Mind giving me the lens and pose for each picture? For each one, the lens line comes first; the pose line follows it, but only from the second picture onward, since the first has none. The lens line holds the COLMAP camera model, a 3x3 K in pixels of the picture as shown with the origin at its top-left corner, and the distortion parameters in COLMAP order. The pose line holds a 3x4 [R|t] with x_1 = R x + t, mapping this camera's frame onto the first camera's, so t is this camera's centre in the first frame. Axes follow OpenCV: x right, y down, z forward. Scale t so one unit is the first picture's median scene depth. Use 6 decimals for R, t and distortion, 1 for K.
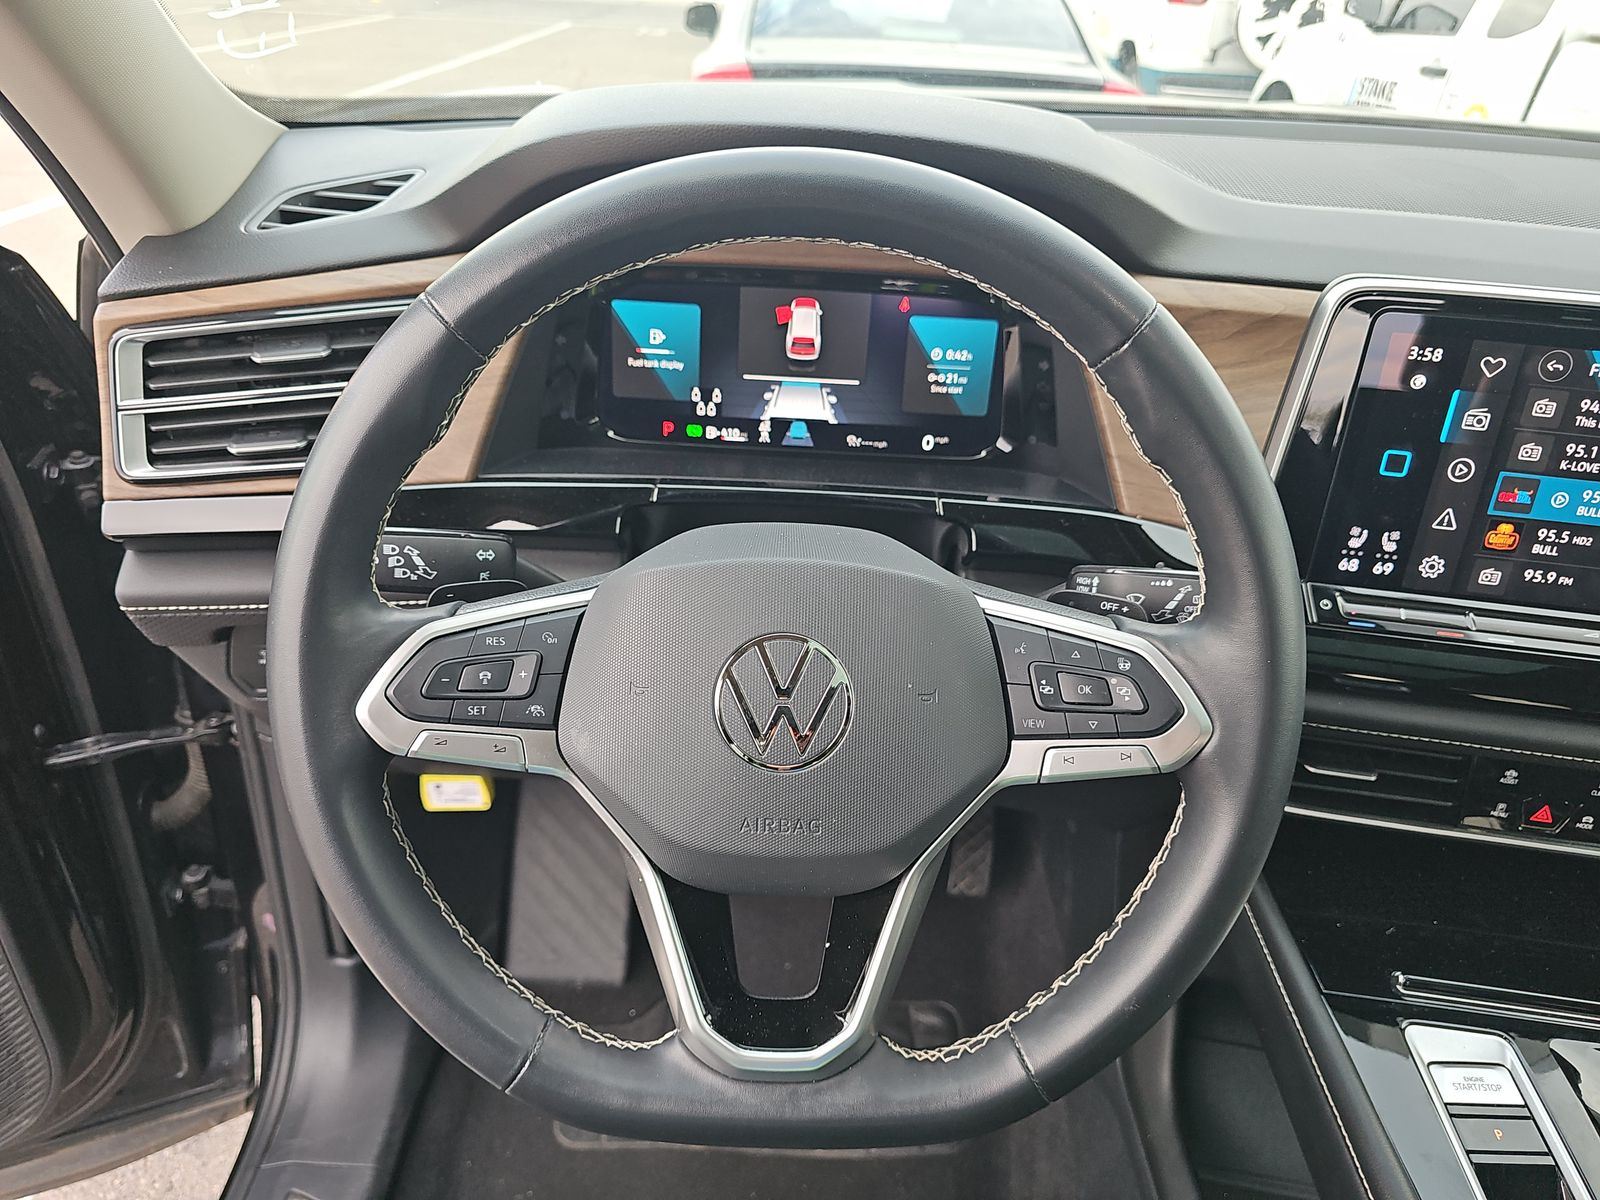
lens RADIAL K [[1063.3, 0, 797.0], [0, 1063.3, 635.3], [0, 0, 1]] dist [0.032617, -0.038861]
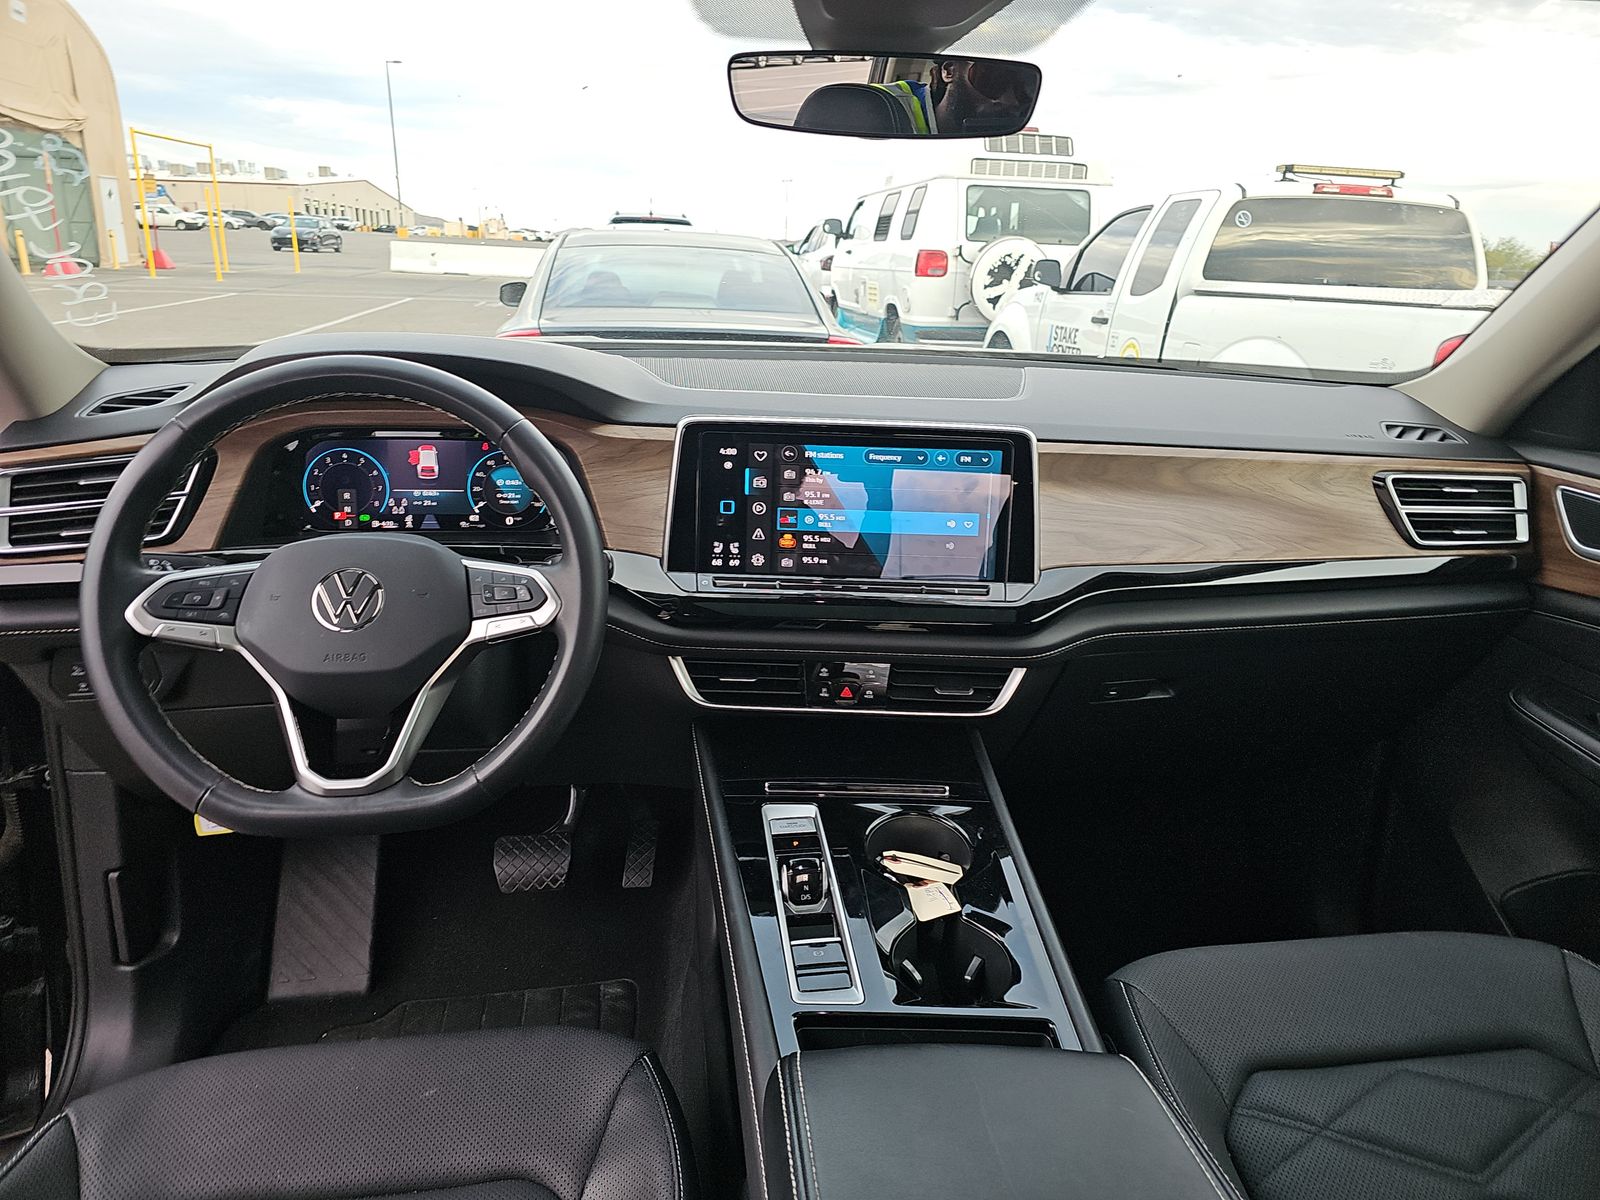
lens RADIAL K [[1028.6, 0, 800.0], [0, 1028.6, 600.0], [0, 0, 1]] dist [0.042157, -0.038843]
pose [[0.986237, -0.062468, 0.153084, 0.380027], [0.095822, 0.970485, -0.221310, 0.414498], [-0.134741, 0.232933, 0.963113, -0.750093]]
